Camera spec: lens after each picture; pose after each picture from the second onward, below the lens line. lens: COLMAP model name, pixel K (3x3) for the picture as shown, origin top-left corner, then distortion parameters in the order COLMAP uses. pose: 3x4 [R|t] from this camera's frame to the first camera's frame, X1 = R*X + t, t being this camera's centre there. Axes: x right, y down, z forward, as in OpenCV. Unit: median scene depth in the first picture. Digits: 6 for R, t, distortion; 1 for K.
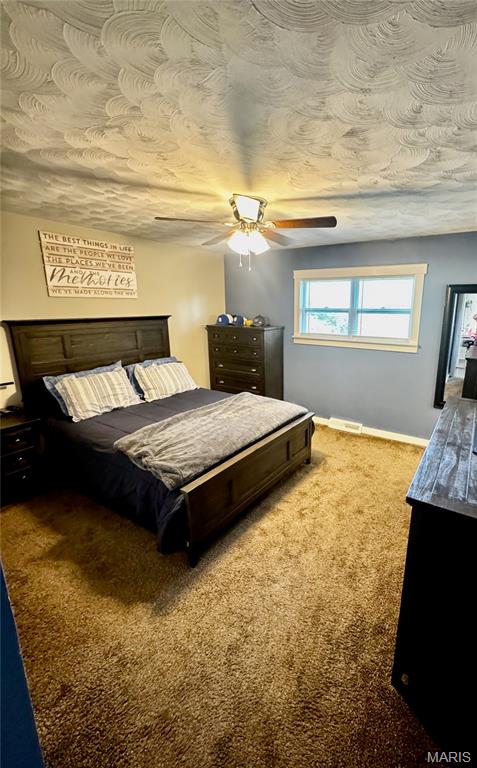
lens RADIAL K [[316.6, 0, 297.9], [0, 316.6, 372.9], [0, 0, 1]] dist [0.000657, 0.000060]
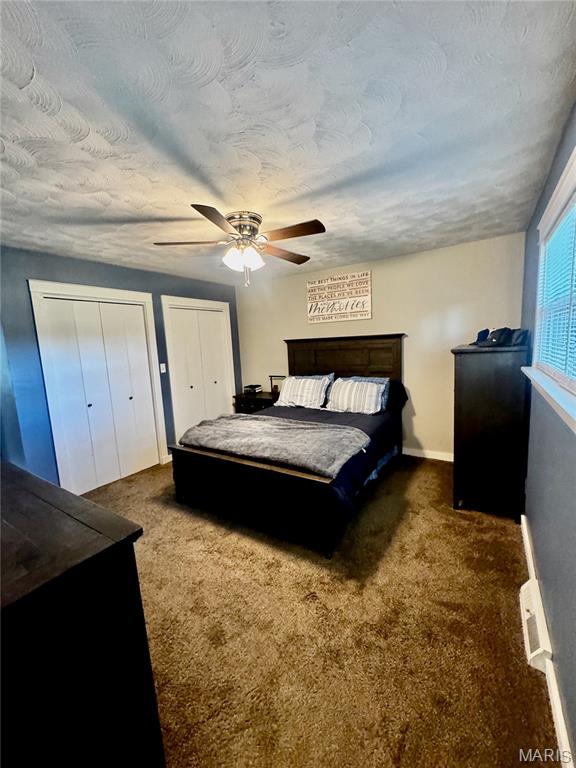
lens RADIAL K [[306.0, 0, 288.0], [0, 306.0, 384.0], [0, 0, 1]] dist [-0.000592, -0.000017]
pose [[-0.044813, 0.127952, -0.990767, 0.609067], [-0.164720, 0.977243, 0.133656, -0.126018], [0.985322, 0.169189, -0.022717, 0.881638]]
